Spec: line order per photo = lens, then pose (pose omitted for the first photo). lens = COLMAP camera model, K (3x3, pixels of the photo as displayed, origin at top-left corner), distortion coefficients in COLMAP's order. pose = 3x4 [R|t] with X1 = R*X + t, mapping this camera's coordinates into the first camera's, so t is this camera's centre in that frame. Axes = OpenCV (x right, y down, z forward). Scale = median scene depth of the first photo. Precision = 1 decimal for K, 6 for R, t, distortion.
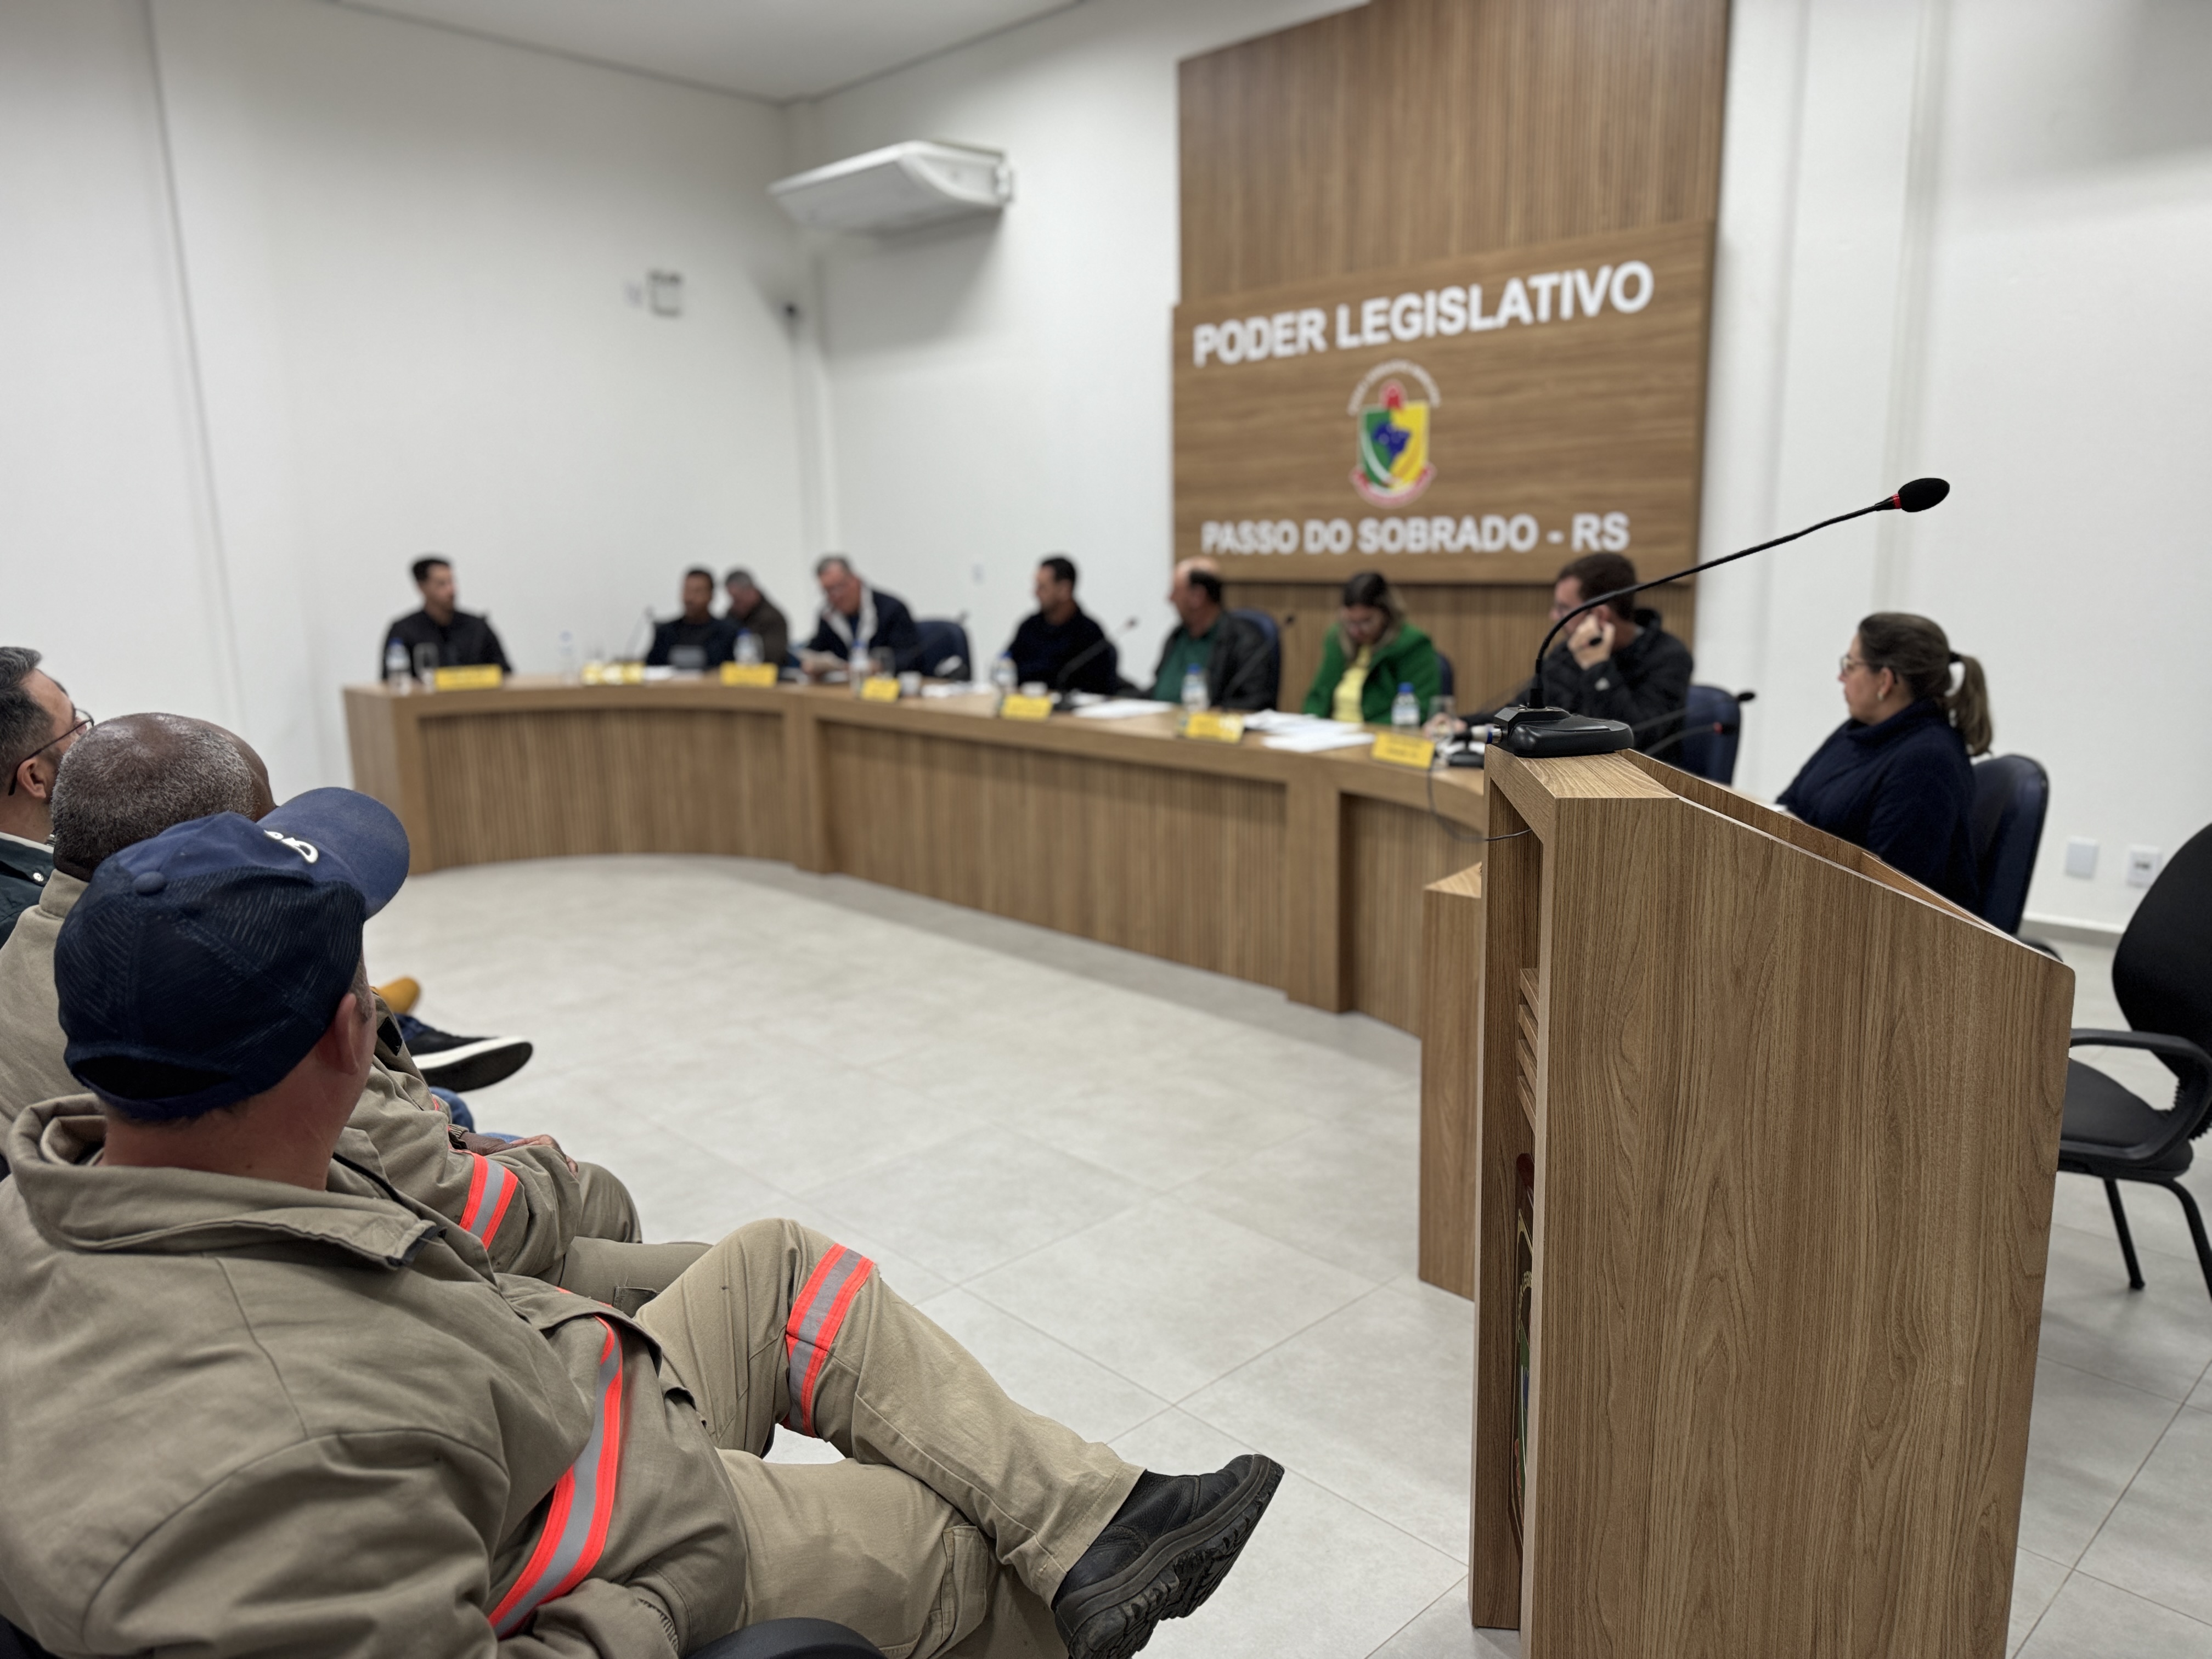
lens RADIAL K [[1545.3, 0, 1108.8], [0, 1545.3, 854.9], [0, 0, 1]] dist [0.039914, -0.045580]
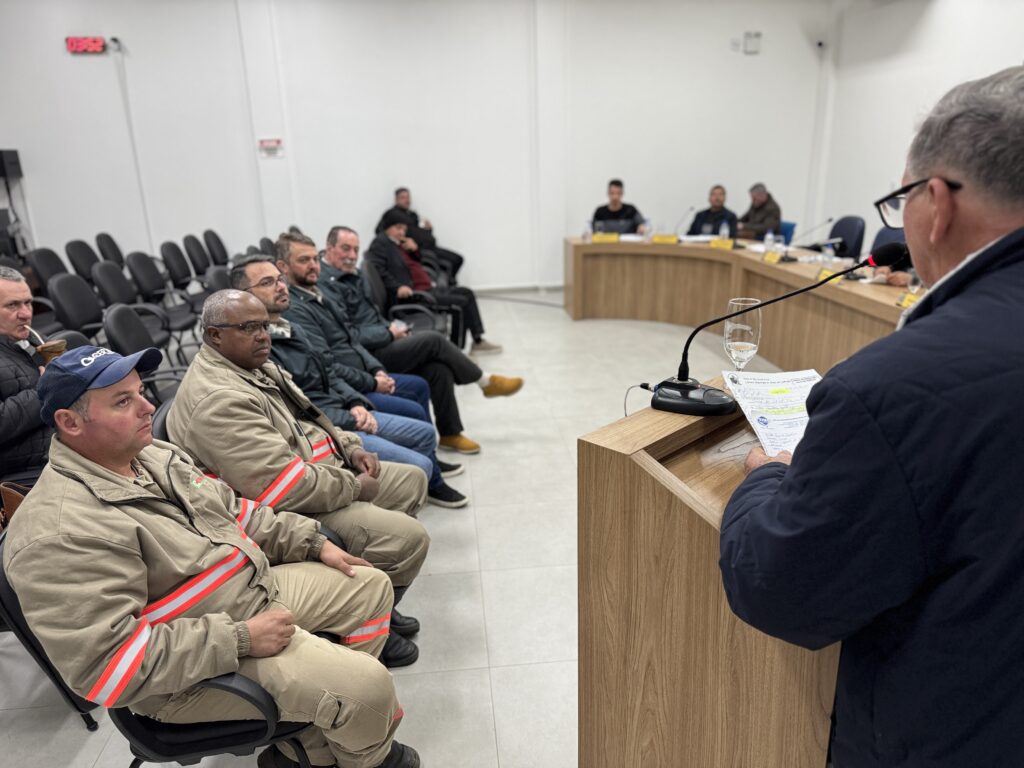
lens RADIAL K [[715.3, 0, 510.1], [0, 715.3, 396.5], [0, 0, 1]] dist [0.039914, -0.045580]
pose [[0.782602, 0.194643, -0.591310, 0.177475], [-0.115650, 0.978786, 0.169125, -0.054382], [0.611685, -0.063973, 0.788510, 0.067758]]
